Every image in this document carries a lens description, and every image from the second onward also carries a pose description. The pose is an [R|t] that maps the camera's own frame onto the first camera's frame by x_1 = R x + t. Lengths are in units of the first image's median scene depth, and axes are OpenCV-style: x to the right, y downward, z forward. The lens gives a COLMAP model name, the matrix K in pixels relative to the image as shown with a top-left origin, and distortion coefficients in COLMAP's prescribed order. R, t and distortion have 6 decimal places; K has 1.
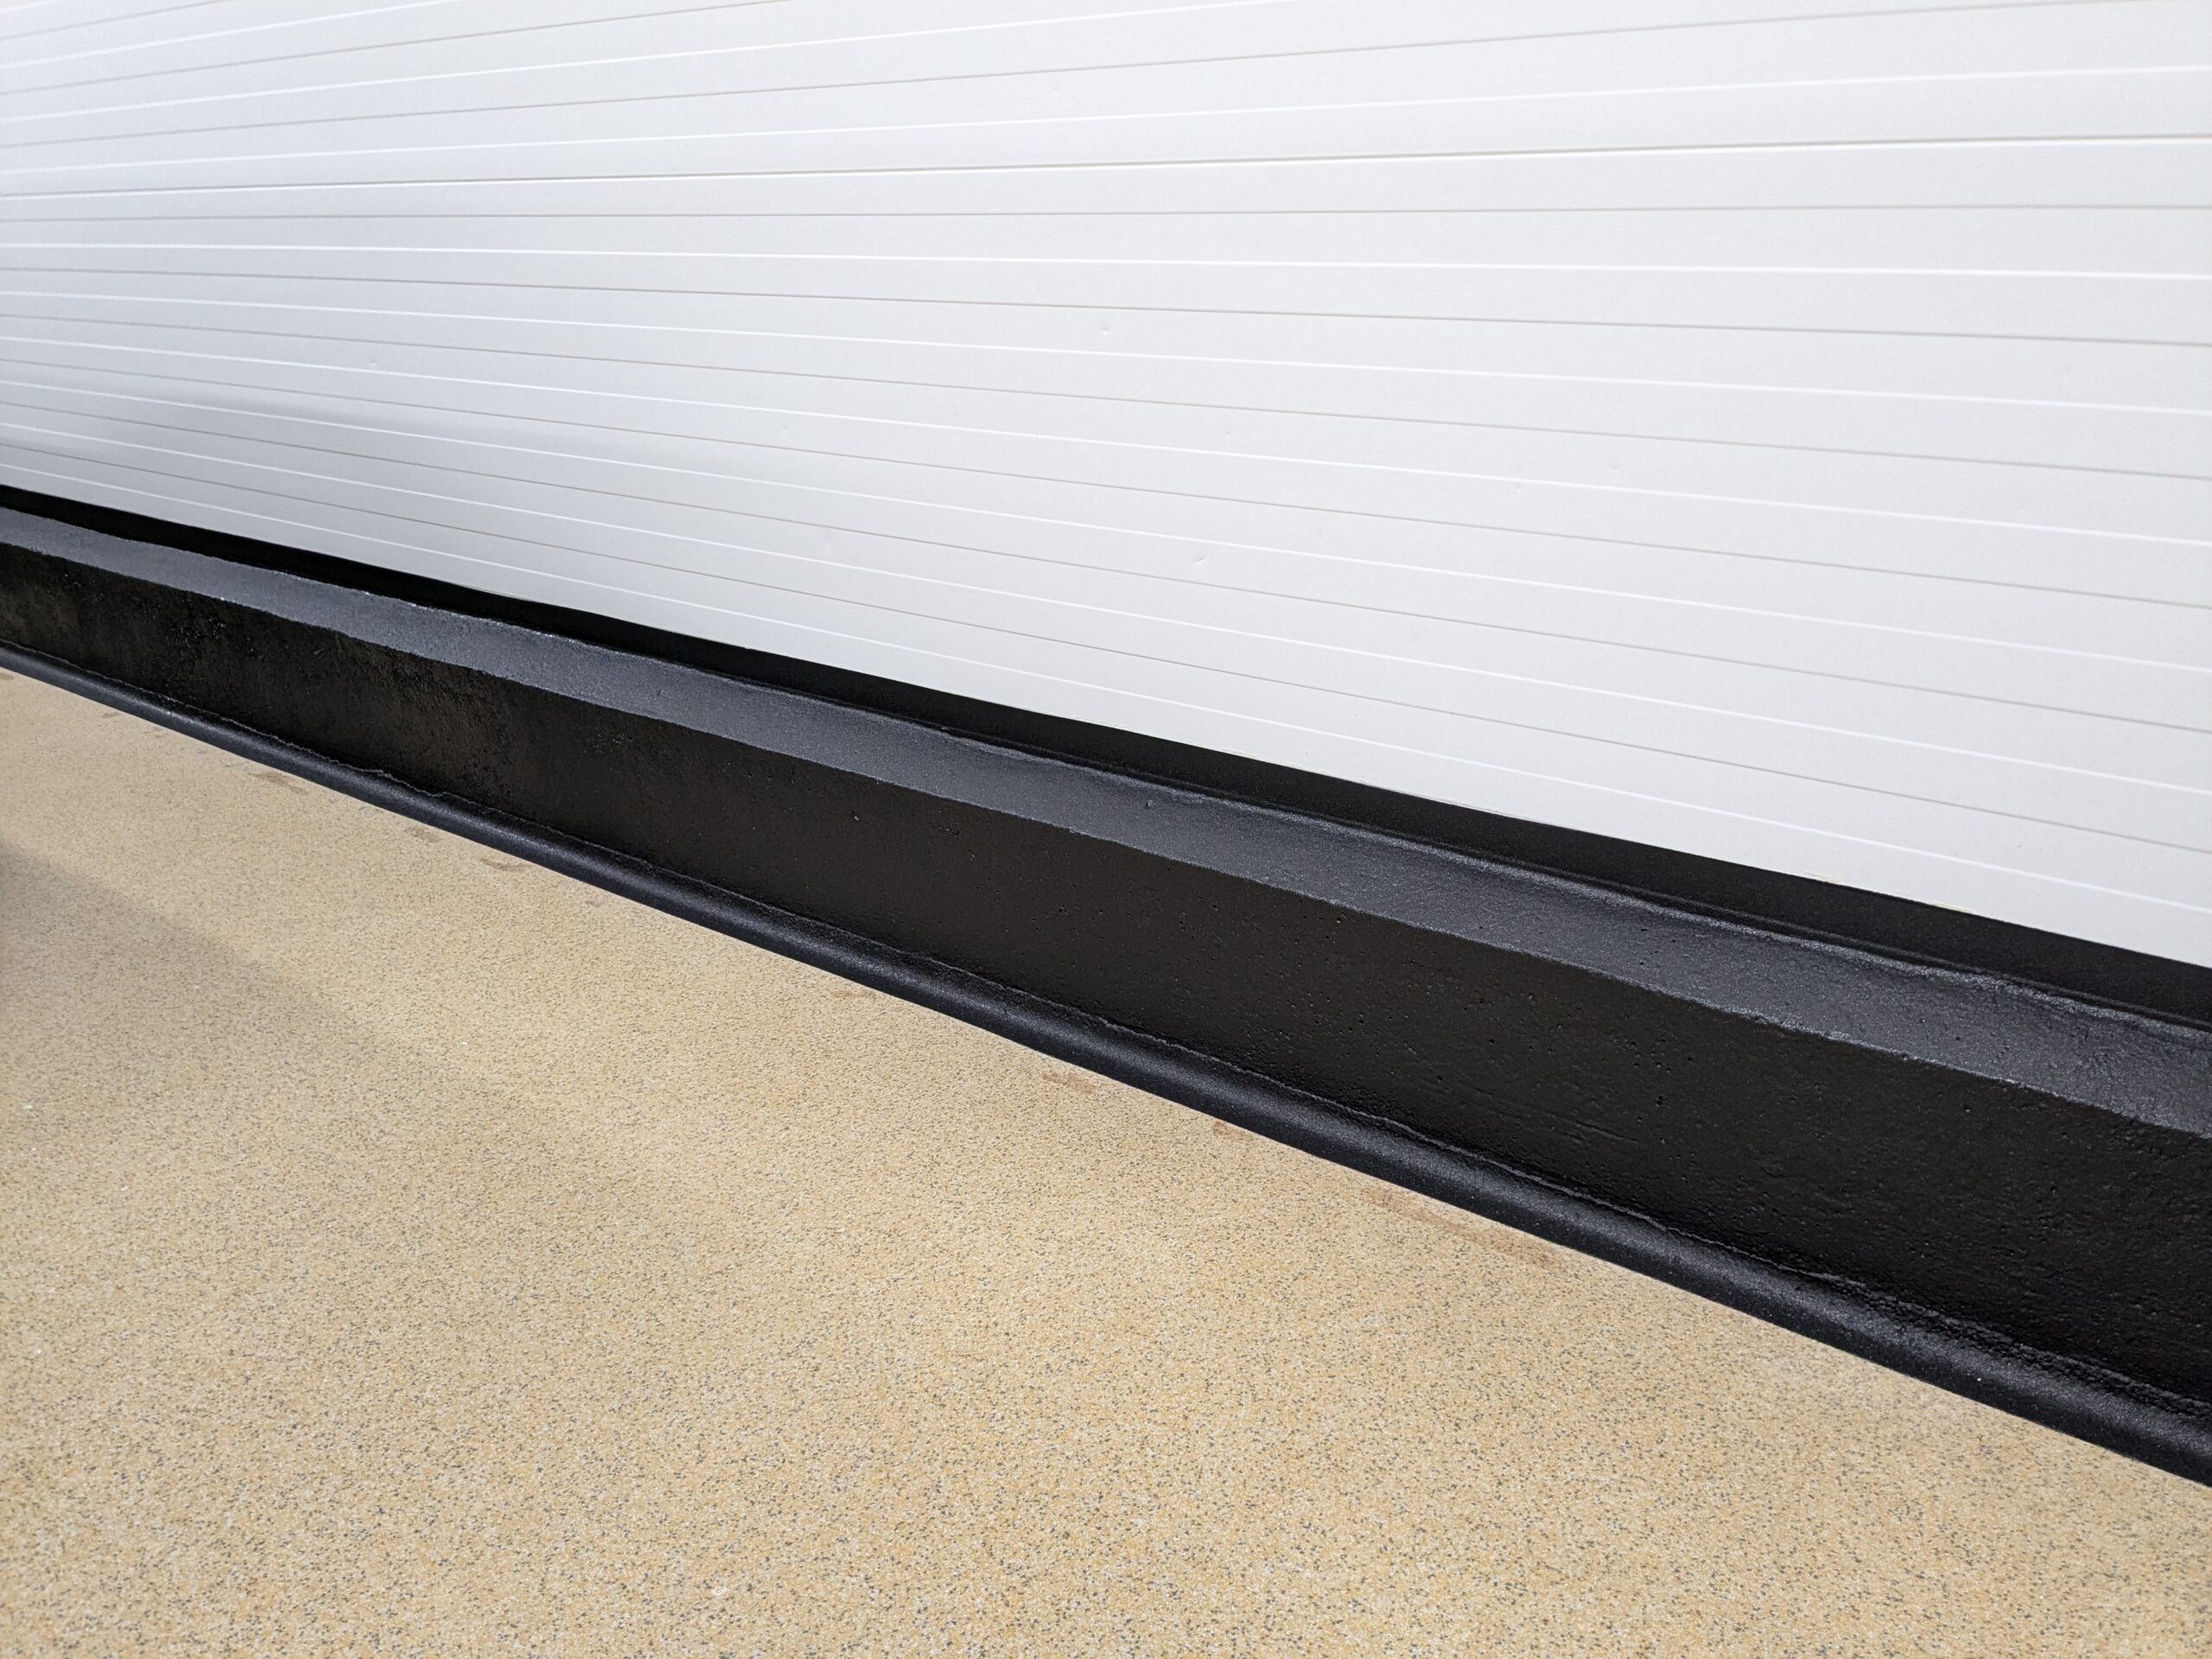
lens RADIAL K [[1742.4, 0, 1106.0], [0, 1742.4, 829.5], [0, 0, 1]] dist [0.040993, -0.074976]
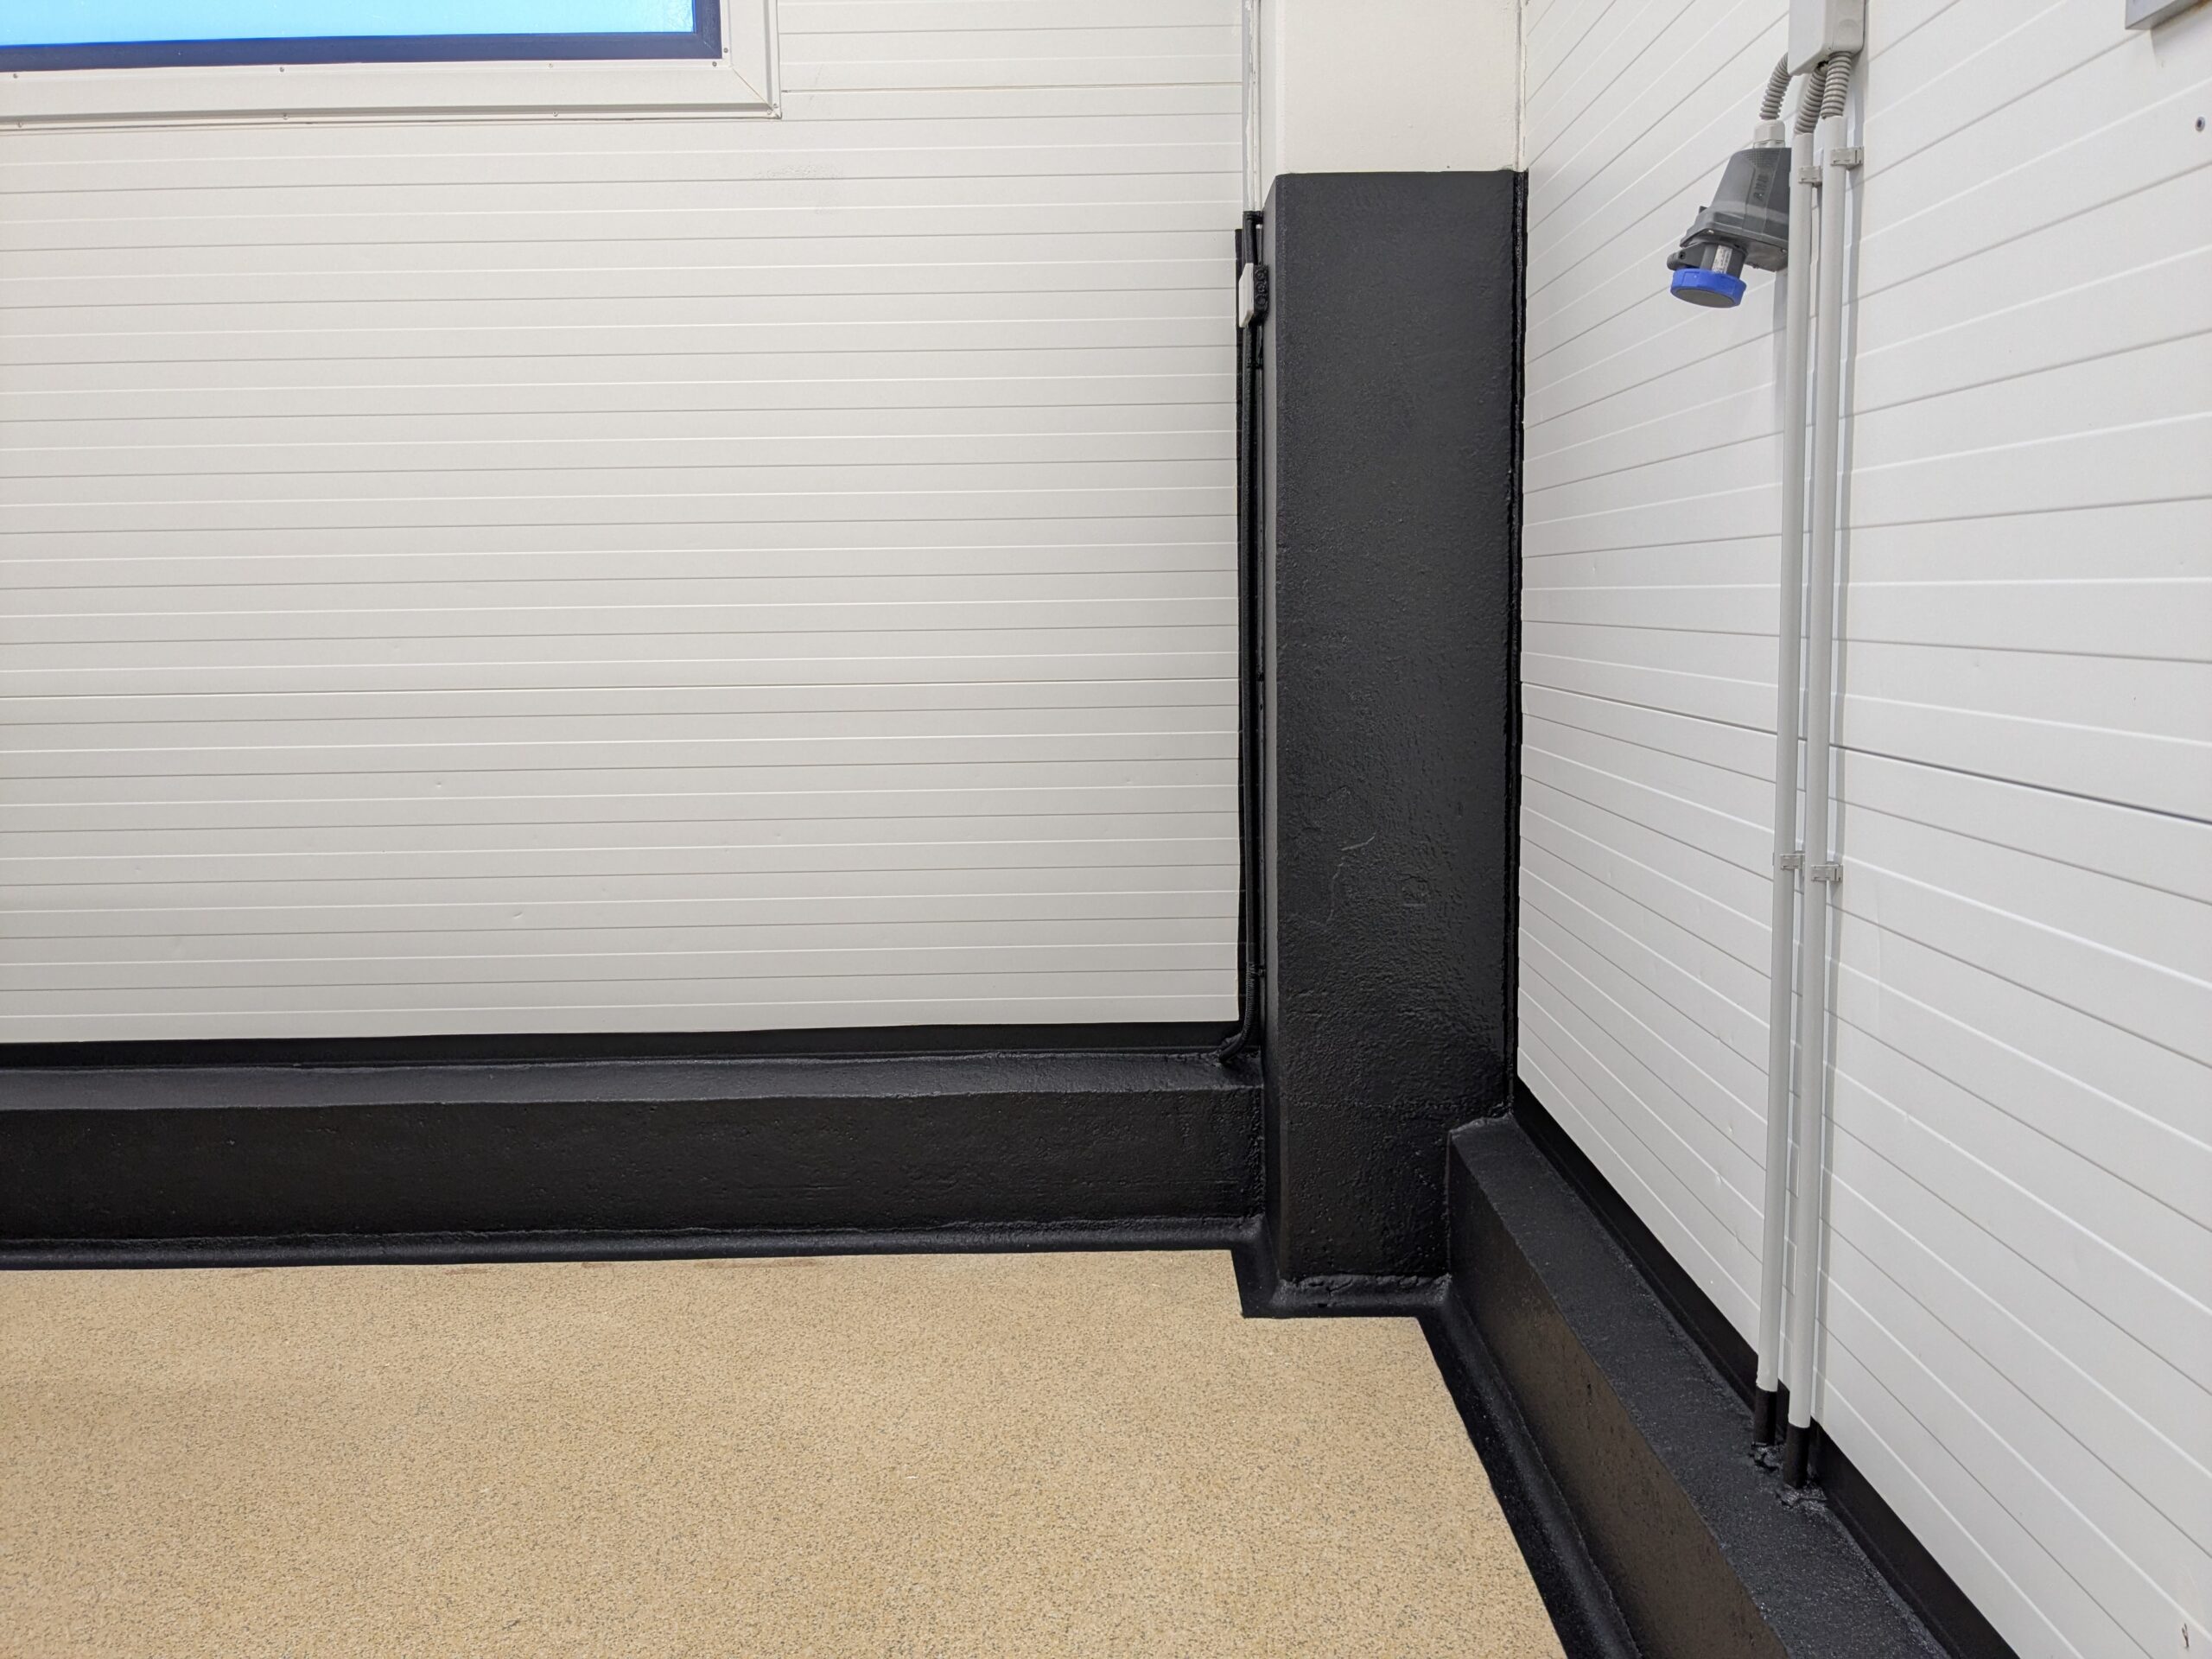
lens RADIAL K [[1742.4, 0, 1106.0], [0, 1742.4, 829.5], [0, 0, 1]] dist [0.040993, -0.074976]
pose [[0.771314, -0.070158, 0.632577, -0.663334], [0.219183, 0.962389, -0.160517, 0.182078], [-0.597523, 0.262459, 0.757681, -0.707391]]
